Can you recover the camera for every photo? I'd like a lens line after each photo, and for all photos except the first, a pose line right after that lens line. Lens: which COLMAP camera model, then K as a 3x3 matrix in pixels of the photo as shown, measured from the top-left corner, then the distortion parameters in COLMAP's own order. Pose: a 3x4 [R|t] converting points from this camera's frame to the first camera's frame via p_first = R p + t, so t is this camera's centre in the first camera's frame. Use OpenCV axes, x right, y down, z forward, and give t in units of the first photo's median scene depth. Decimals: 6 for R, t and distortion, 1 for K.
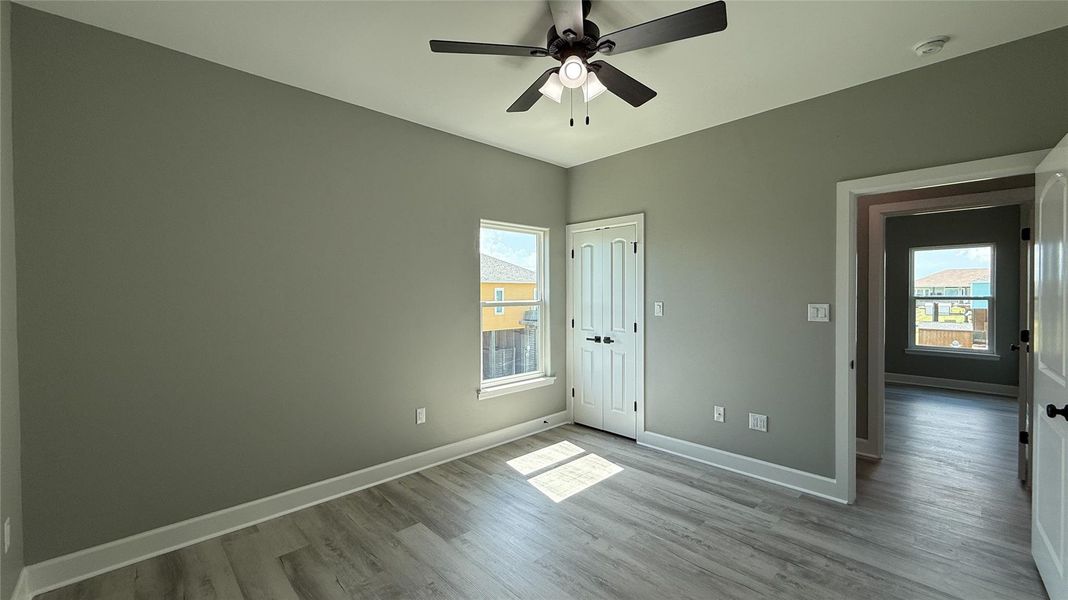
lens RADIAL K [[429.2, 0, 534.0], [0, 429.2, 300.0], [0, 0, 1]] dist [0.001415, 0.000114]
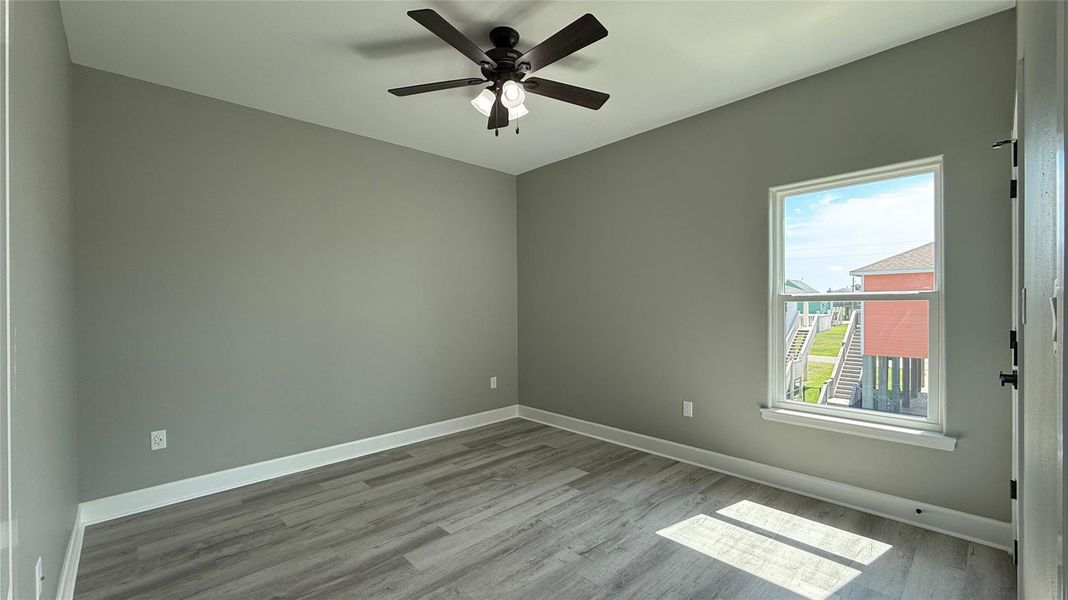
lens RADIAL K [[429.2, 0, 534.0], [0, 429.2, 300.0], [0, 0, 1]] dist [0.001415, 0.000114]
pose [[-0.009011, -0.006330, -0.999939, 0.809666], [-0.001621, 0.999979, -0.006316, 0.022808], [0.999958, 0.001564, -0.009021, 0.702727]]
